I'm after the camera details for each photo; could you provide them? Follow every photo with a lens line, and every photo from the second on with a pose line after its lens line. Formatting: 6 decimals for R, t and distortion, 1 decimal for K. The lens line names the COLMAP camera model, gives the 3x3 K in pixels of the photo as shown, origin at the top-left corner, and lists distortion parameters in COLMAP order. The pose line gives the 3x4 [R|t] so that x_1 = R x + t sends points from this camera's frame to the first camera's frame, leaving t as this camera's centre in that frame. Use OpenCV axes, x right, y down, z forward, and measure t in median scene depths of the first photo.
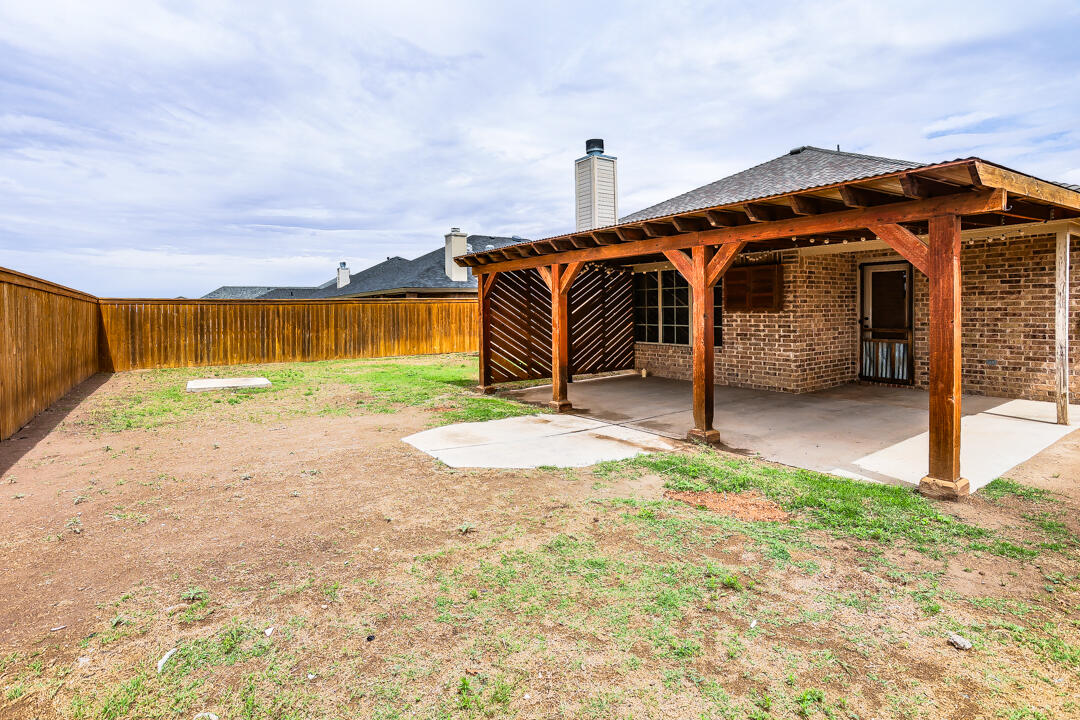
lens RADIAL K [[548.8, 0, 521.1], [0, 548.8, 337.8], [0, 0, 1]] dist [-0.063542, 0.028678]
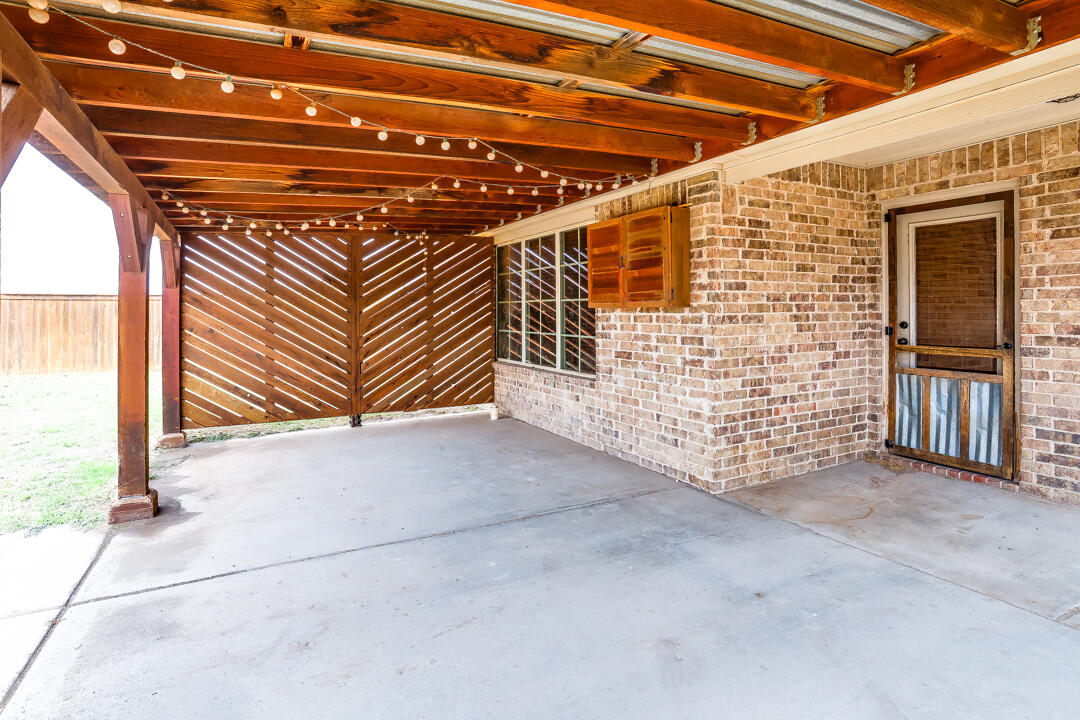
lens RADIAL K [[543.5, 0, 468.9], [0, 543.5, 326.3], [0, 0, 1]] dist [-0.028923, 0.001758]
pose [[0.986486, 0.009614, -0.163562, 0.353570], [-0.013292, 0.999683, -0.021405, -0.020150], [0.163304, 0.023290, 0.986301, 0.488007]]
